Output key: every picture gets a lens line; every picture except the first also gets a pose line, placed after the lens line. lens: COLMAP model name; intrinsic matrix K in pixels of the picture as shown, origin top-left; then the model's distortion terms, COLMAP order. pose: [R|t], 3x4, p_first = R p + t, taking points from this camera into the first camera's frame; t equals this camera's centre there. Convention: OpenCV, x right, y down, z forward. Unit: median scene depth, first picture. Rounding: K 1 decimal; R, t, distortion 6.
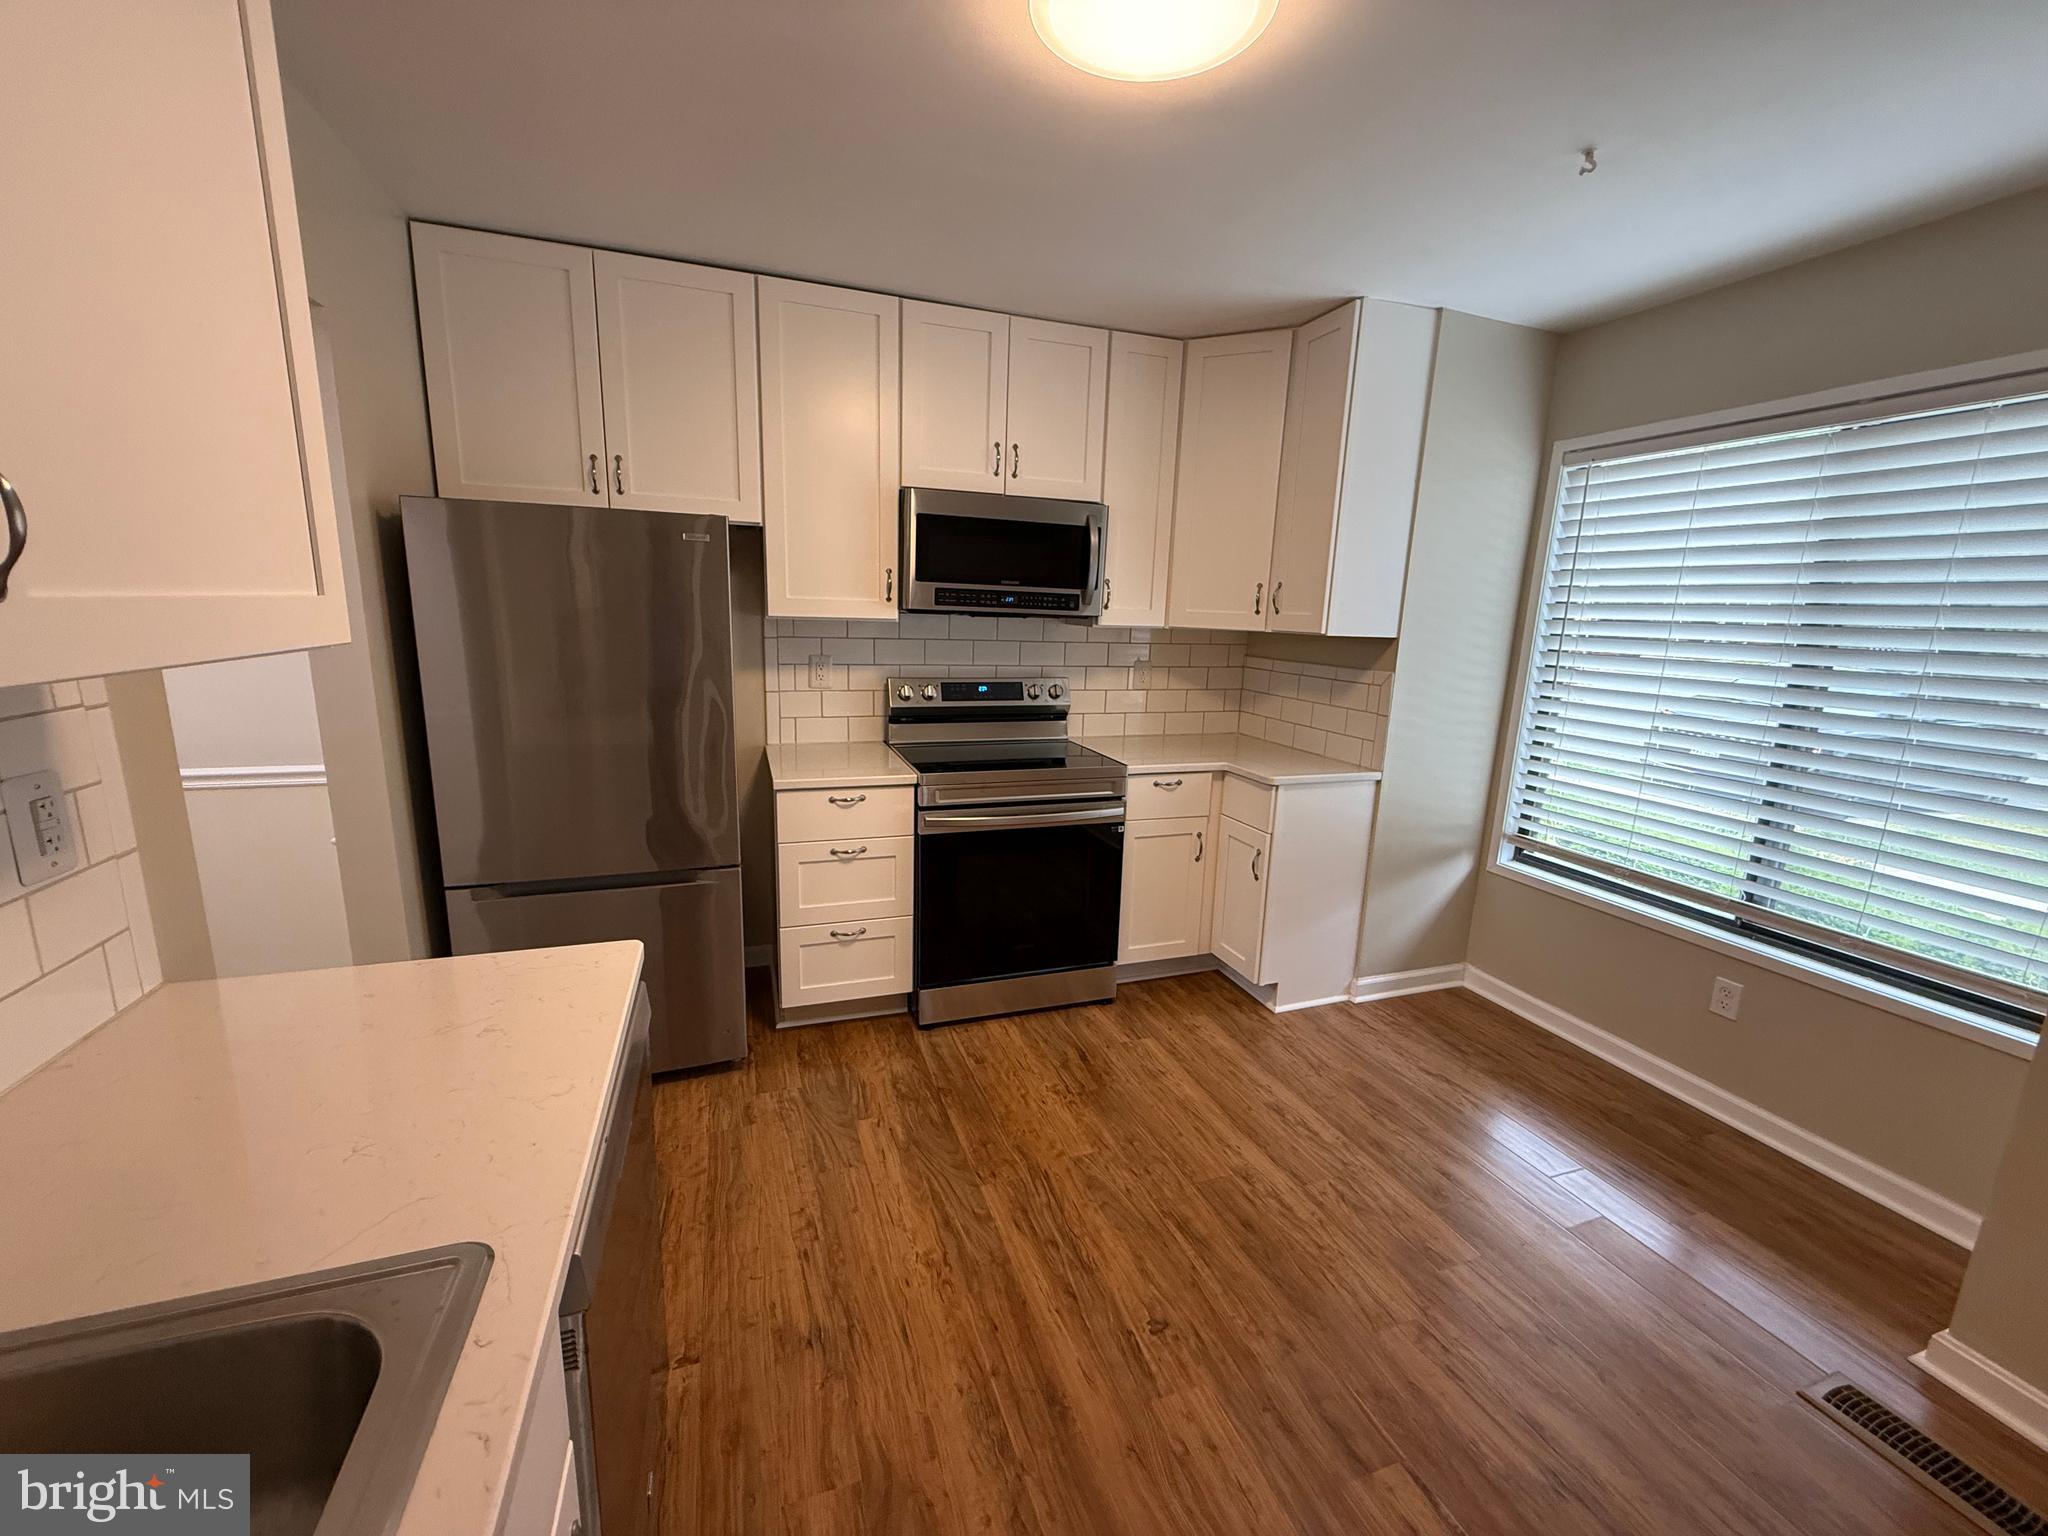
lens RADIAL K [[818.3, 0, 1019.3], [0, 818.3, 770.0], [0, 0, 1]] dist [-0.002075, -0.000277]
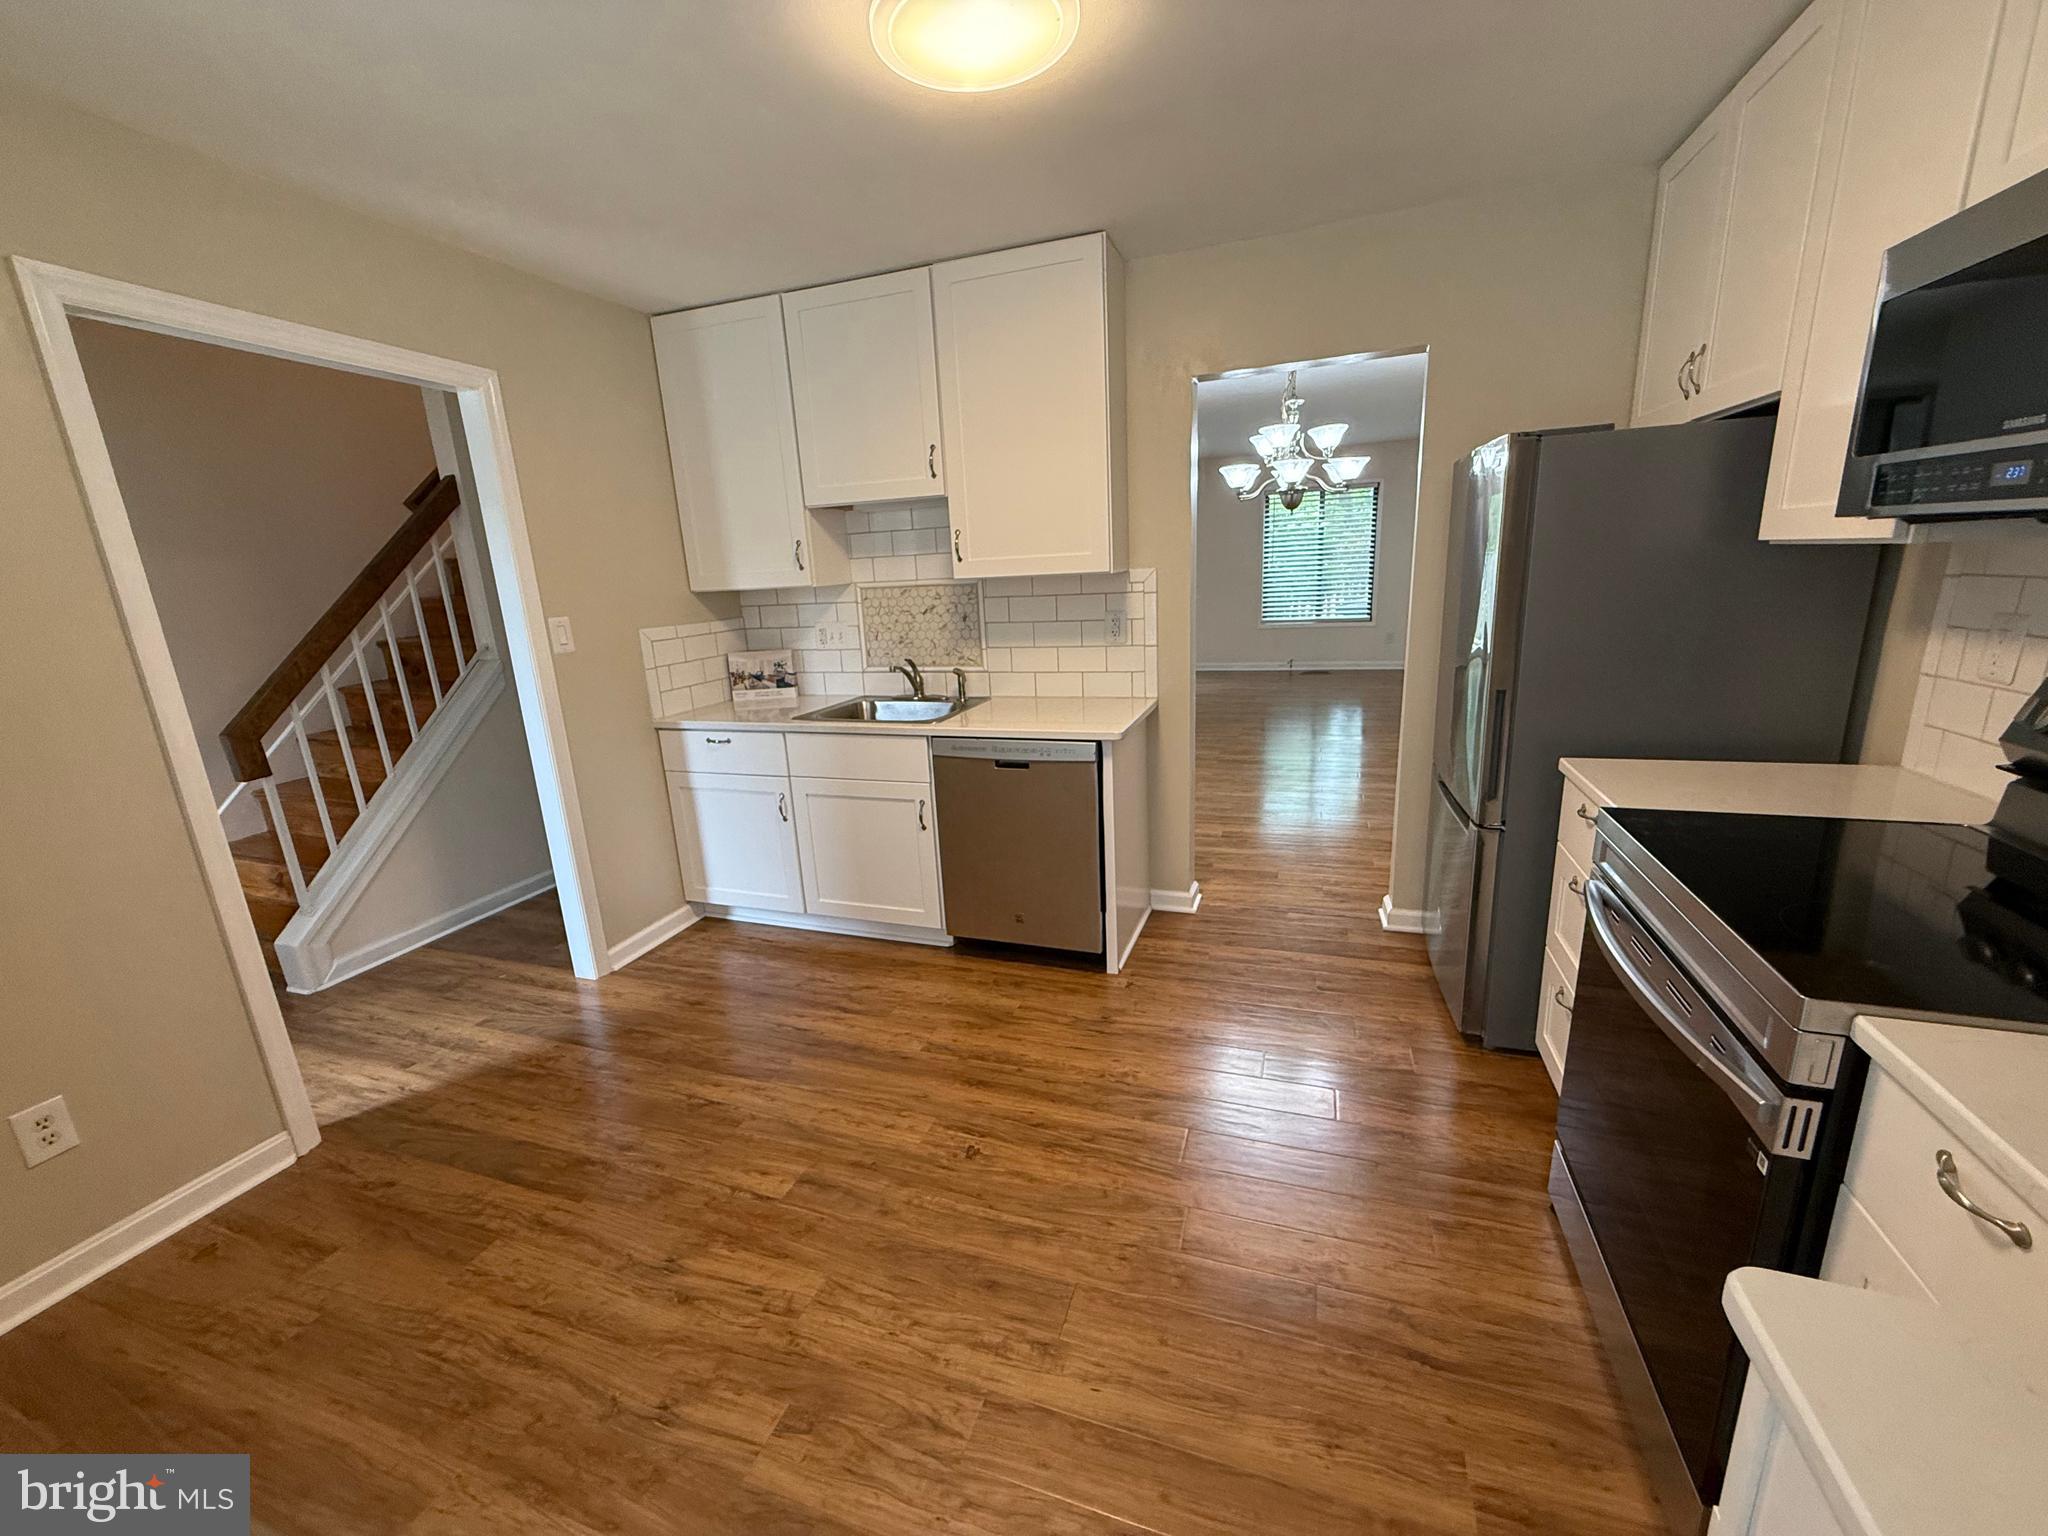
lens RADIAL K [[818.3, 0, 1019.3], [0, 818.3, 770.0], [0, 0, 1]] dist [-0.002075, -0.000277]
pose [[-0.627186, 0.195172, -0.754020, 0.911257], [-0.121791, 0.931611, 0.342444, -0.268897], [0.769288, 0.306609, -0.560523, 1.526826]]
